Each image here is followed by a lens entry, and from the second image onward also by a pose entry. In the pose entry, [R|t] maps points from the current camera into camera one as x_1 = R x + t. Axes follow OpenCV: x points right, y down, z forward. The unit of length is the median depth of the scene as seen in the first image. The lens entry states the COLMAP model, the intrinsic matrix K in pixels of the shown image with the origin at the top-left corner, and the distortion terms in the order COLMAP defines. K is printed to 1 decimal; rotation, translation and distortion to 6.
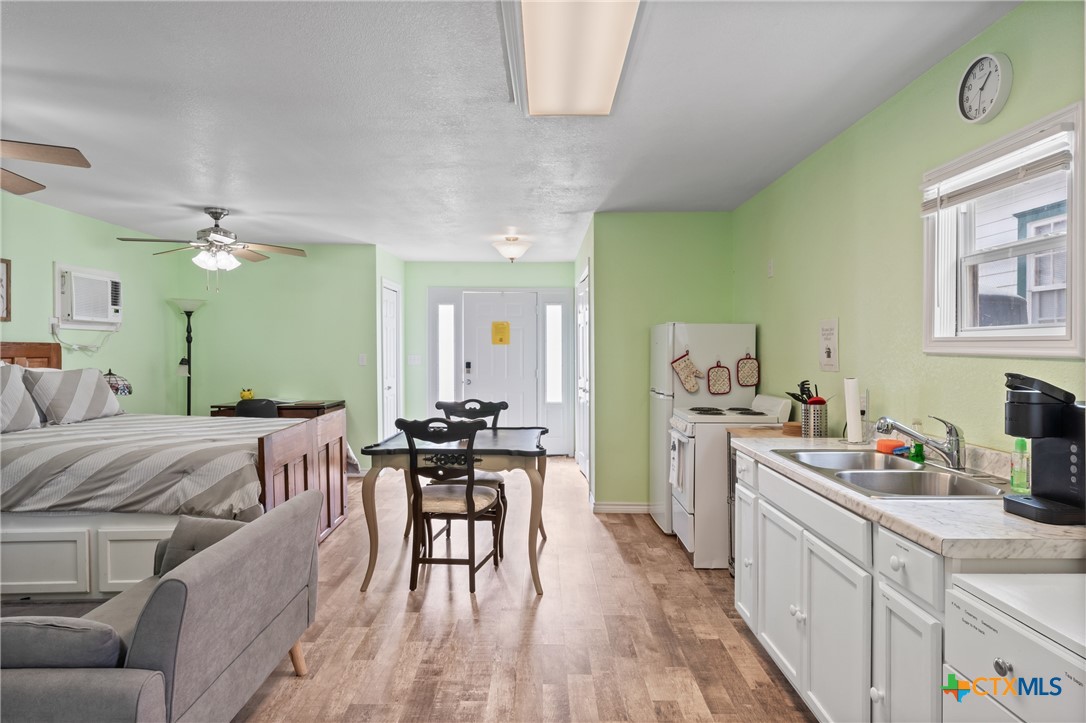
lens RADIAL K [[642.0, 0, 544.2], [0, 642.0, 360.0], [0, 0, 1]] dist [0.003389, 0.000435]
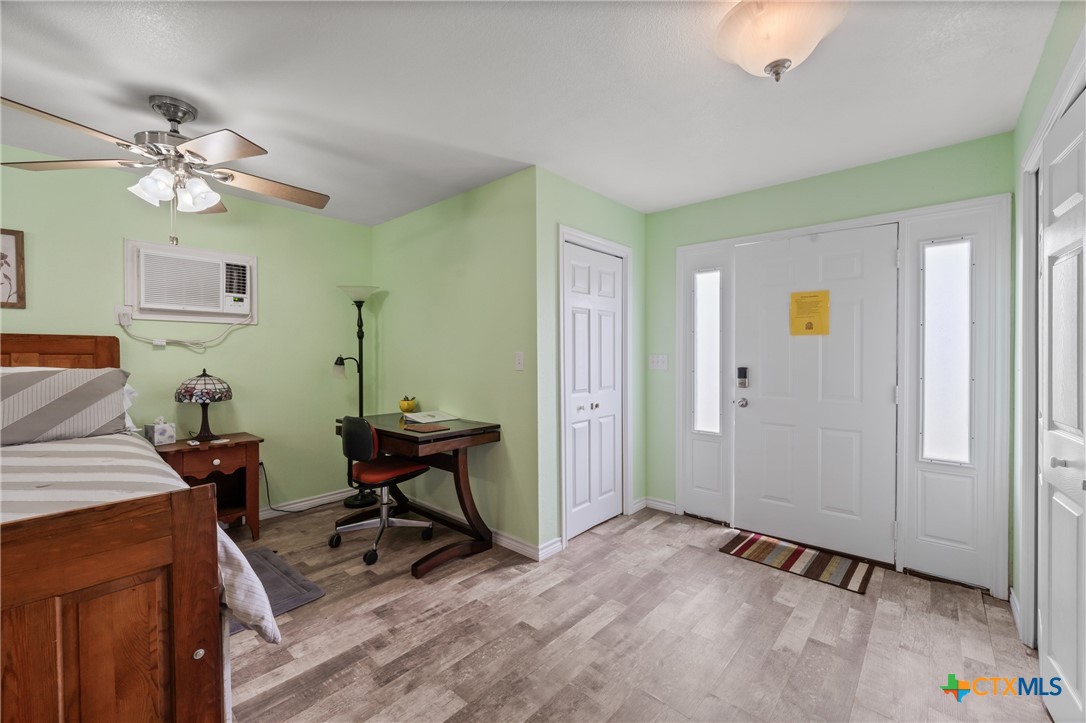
lens RADIAL K [[445.2, 0, 541.5], [0, 445.2, 360.6], [0, 0, 1]] dist [-0.003639, -0.000241]
pose [[0.745542, 0.008972, -0.666398, 0.014998], [-0.011125, 0.999938, 0.001017, -0.001919], [0.666366, 0.006655, 0.745595, 0.795738]]
